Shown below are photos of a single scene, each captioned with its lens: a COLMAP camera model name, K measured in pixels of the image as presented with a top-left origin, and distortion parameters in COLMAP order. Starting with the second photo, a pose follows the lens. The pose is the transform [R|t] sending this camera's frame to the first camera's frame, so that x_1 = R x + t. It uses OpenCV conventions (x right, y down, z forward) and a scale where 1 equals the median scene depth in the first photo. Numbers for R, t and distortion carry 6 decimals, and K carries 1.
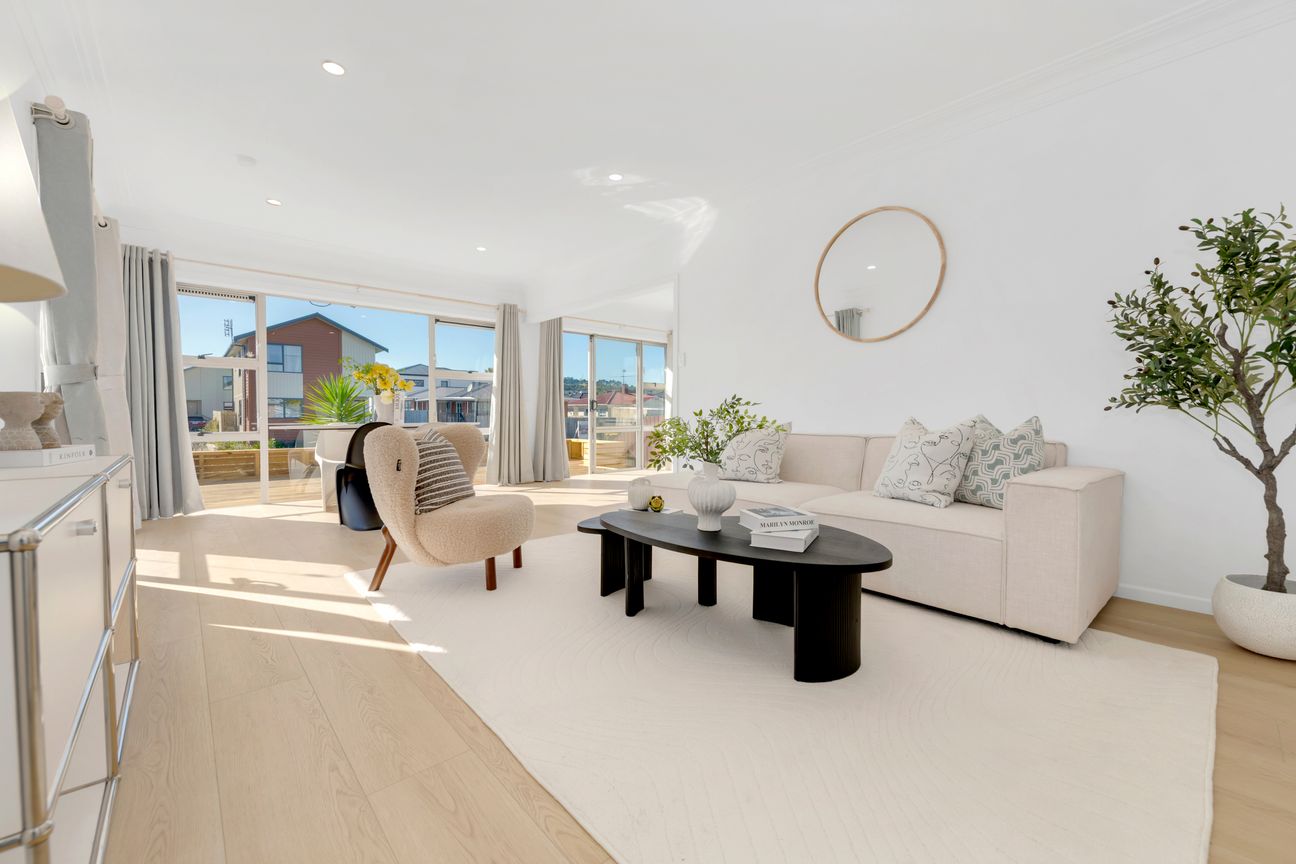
lens RADIAL K [[526.6, 0, 643.0], [0, 526.6, 424.2], [0, 0, 1]] dist [0.001827, 0.000079]
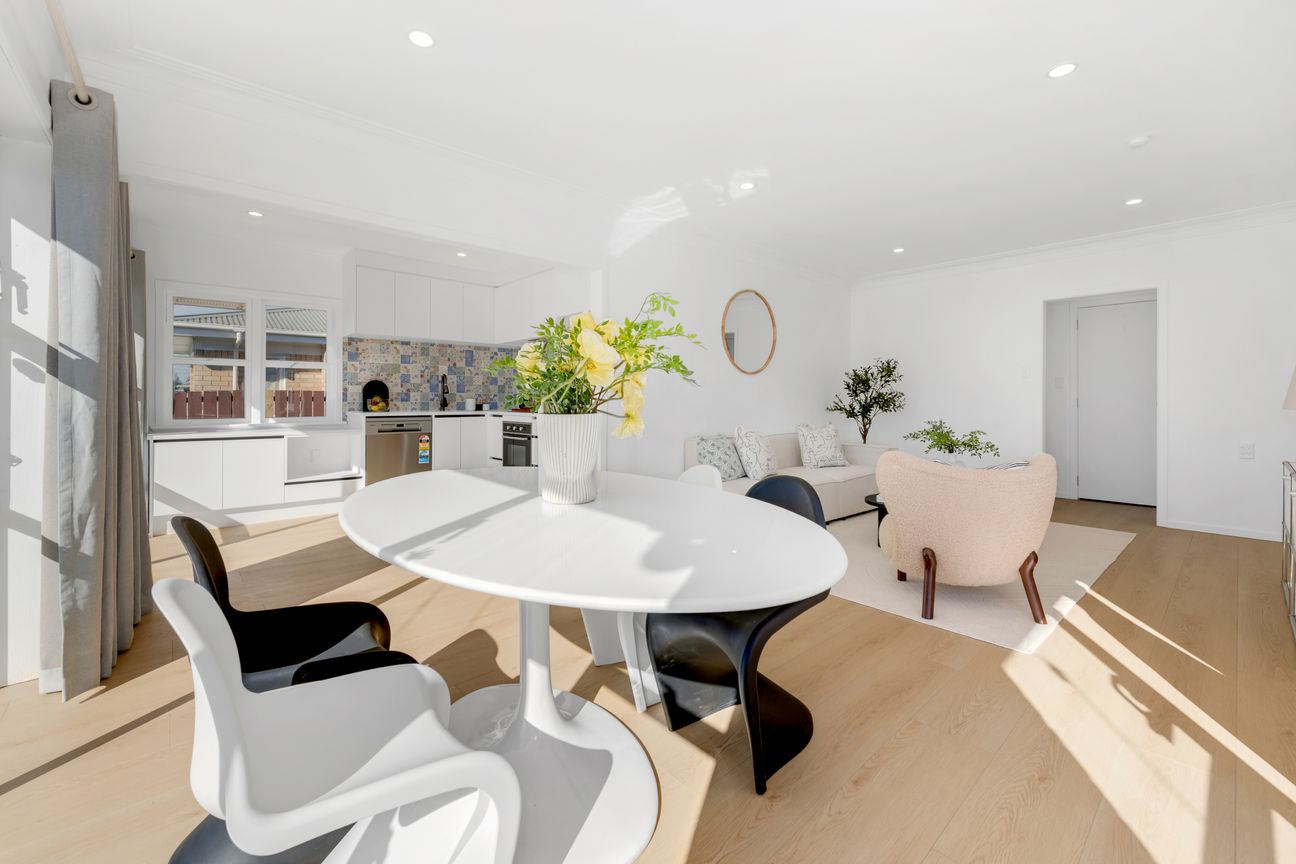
lens RADIAL K [[534.4, 0, 655.2], [0, 534.4, 400.9], [0, 0, 1]] dist [-0.011630, -0.000539]
pose [[-0.011788, -0.002425, 0.999928, -1.376352], [0.022073, 0.999753, 0.002685, -0.107567], [-0.999687, 0.022103, -0.011732, 1.593219]]
